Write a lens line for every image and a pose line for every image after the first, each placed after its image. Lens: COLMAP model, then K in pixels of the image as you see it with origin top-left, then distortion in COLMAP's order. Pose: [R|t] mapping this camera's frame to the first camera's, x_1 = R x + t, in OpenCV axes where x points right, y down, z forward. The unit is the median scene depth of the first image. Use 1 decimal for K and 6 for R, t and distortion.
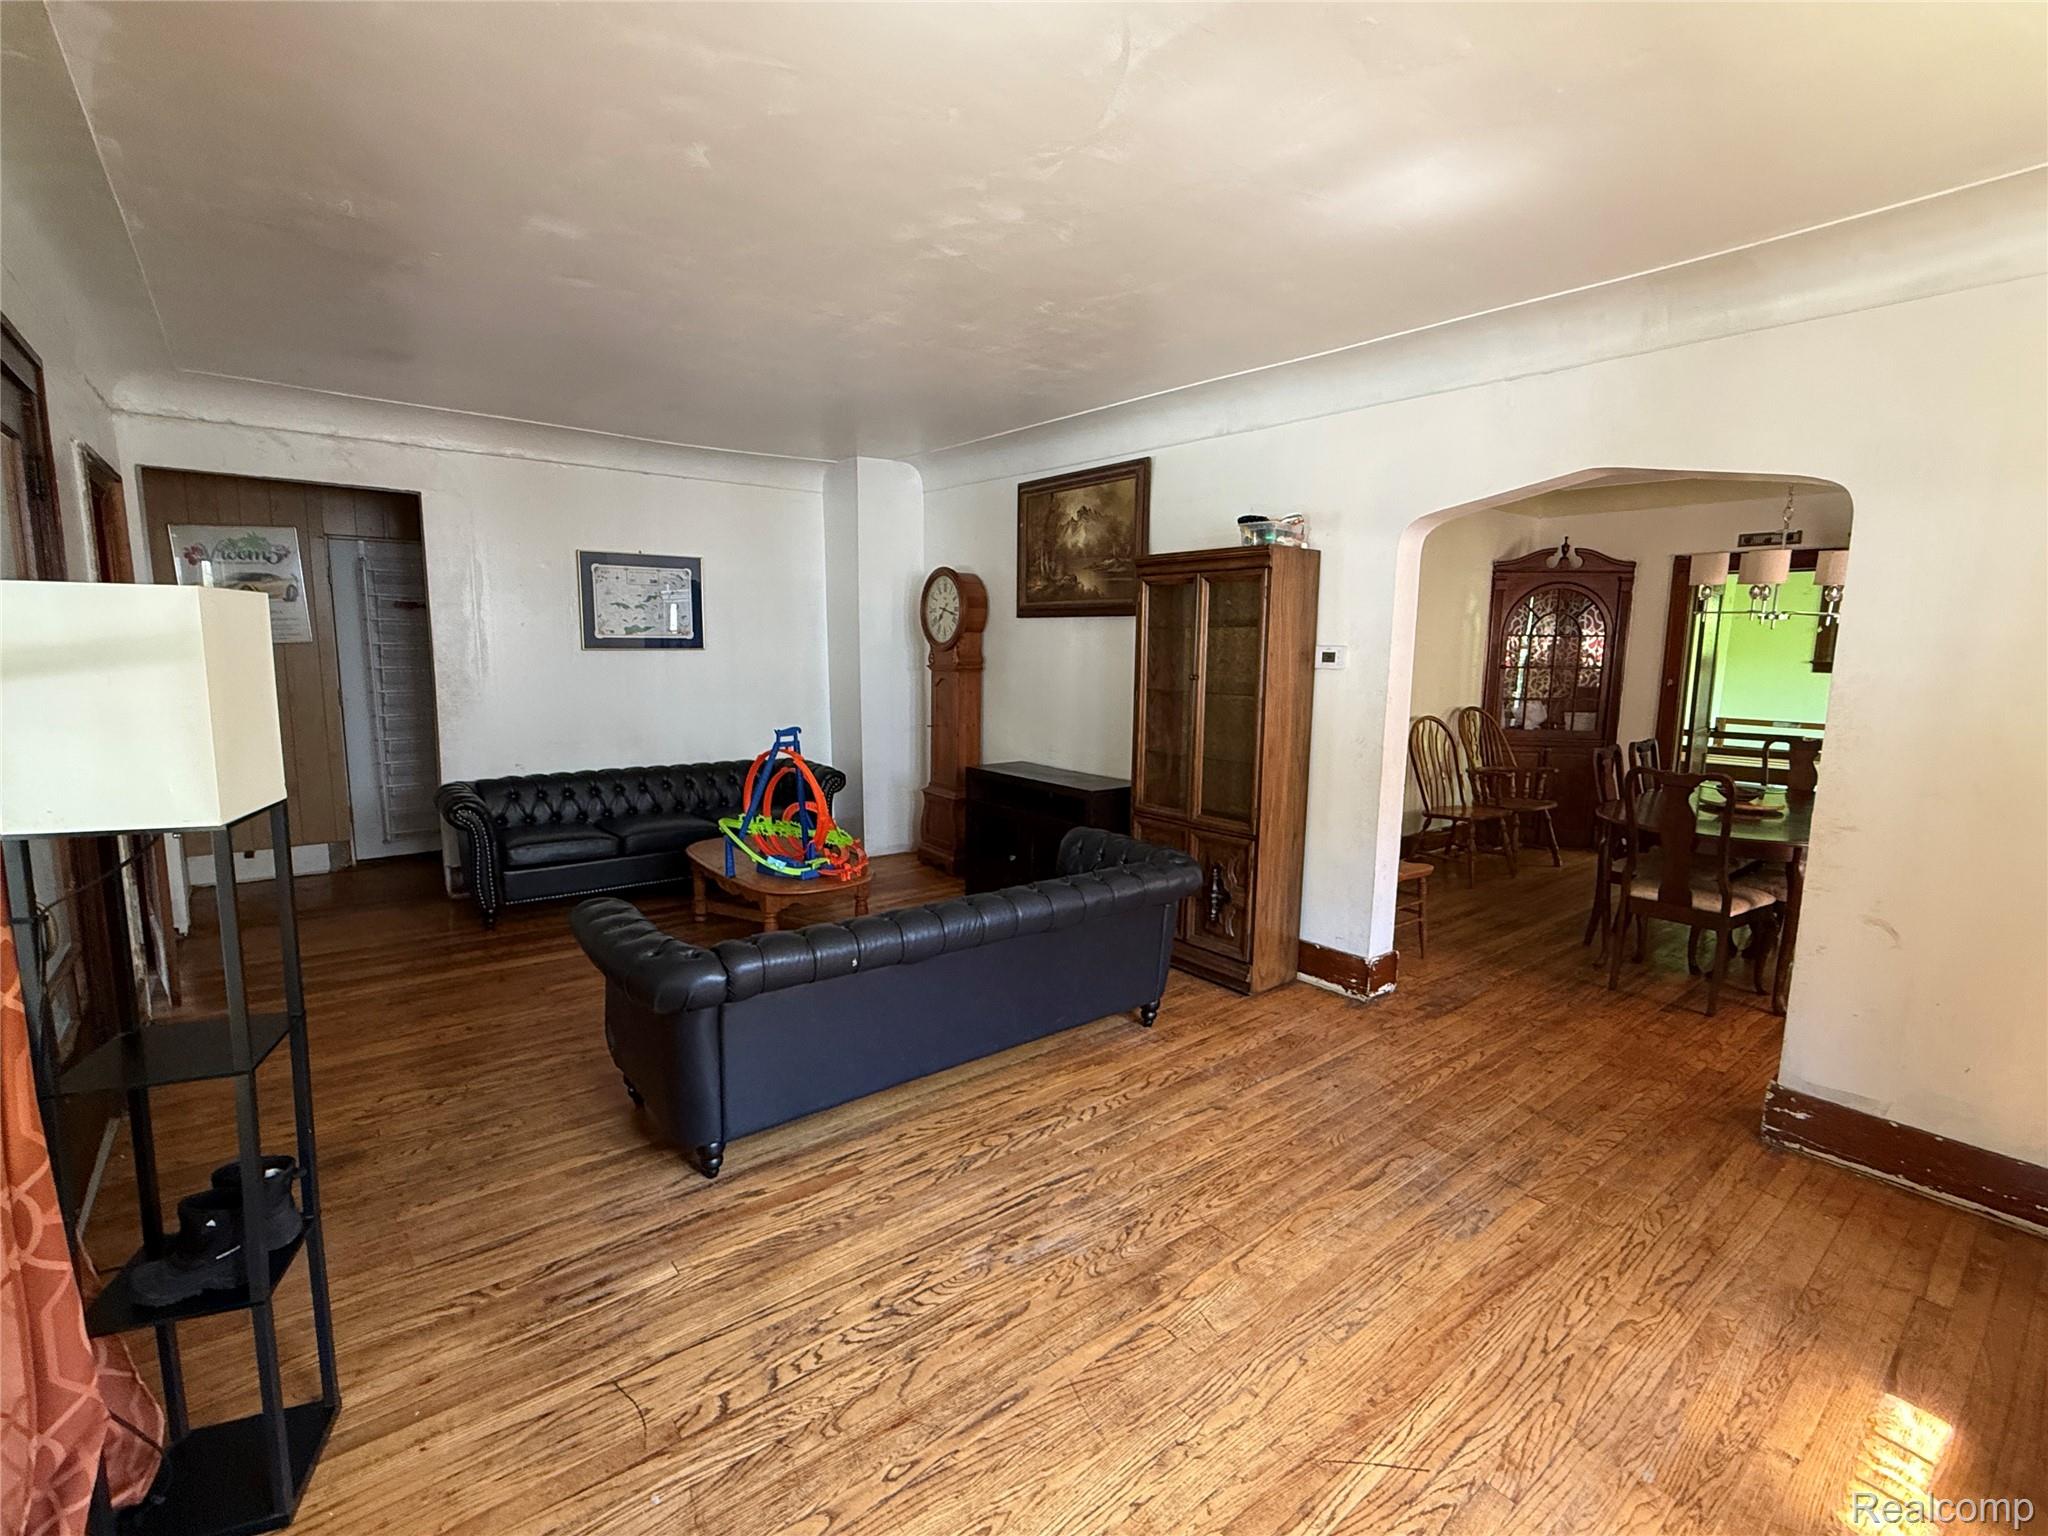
lens RADIAL K [[922.1, 0, 1016.9], [0, 922.1, 771.6], [0, 0, 1]] dist [-0.000726, -0.000299]
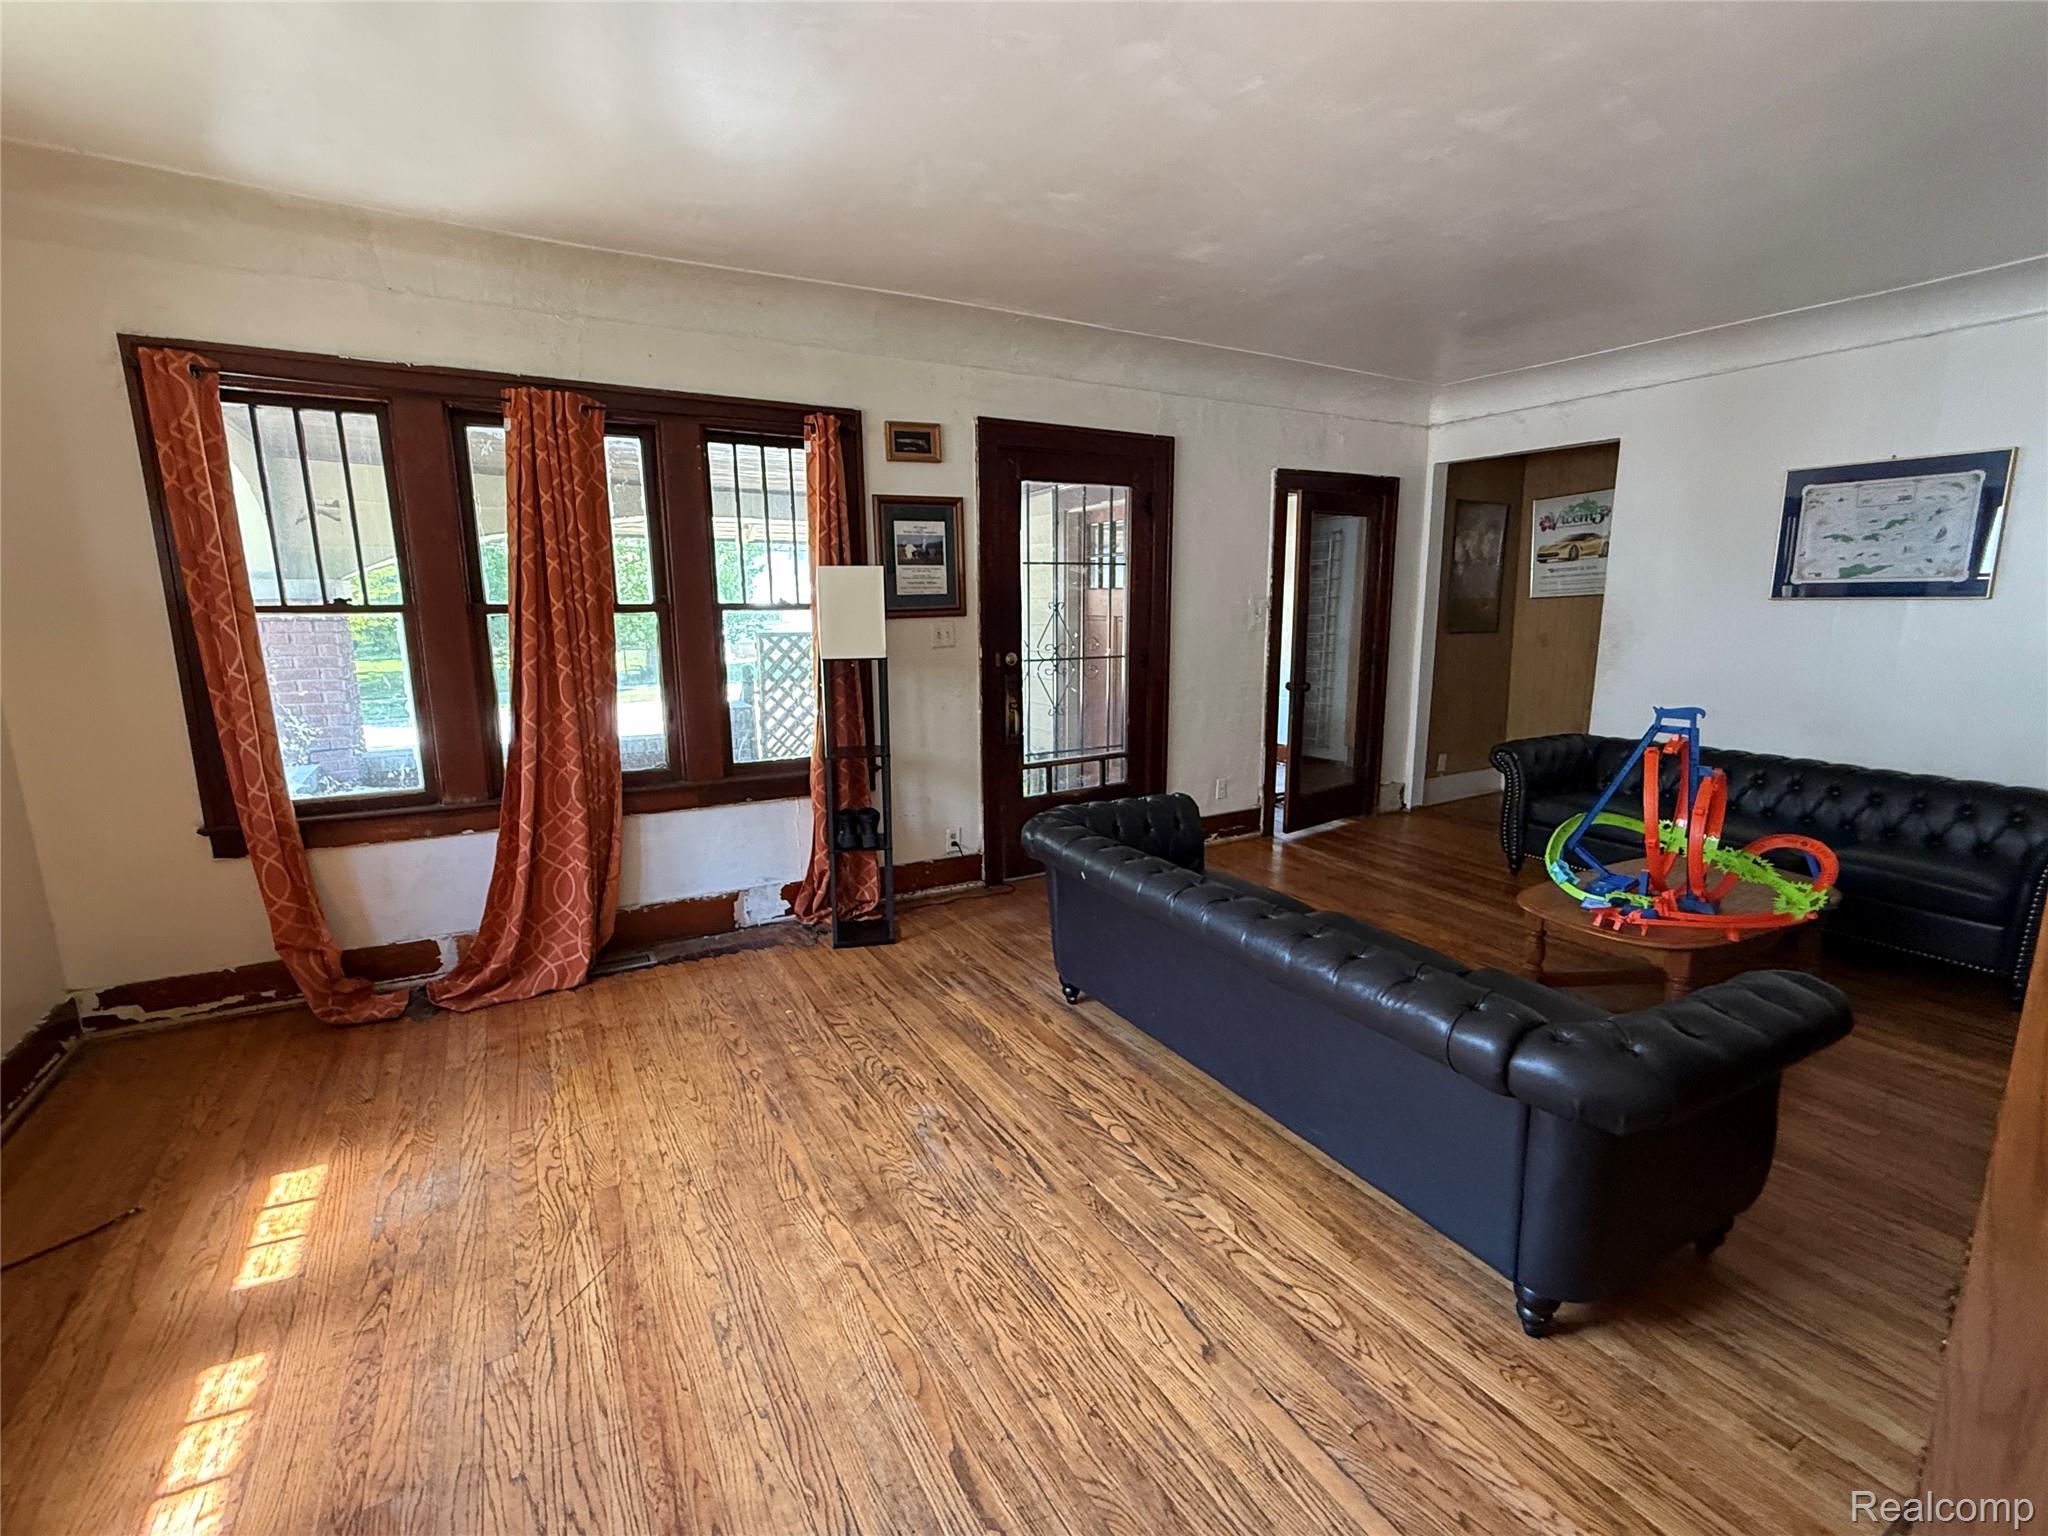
lens RADIAL K [[922.1, 0, 1021.6], [0, 922.1, 768.7], [0, 0, 1]] dist [-0.000726, -0.000299]
pose [[-0.154113, 0.169939, -0.973329, 0.847124], [-0.136077, 0.972060, 0.191263, -0.111392], [0.978638, 0.161924, -0.126683, 1.006254]]
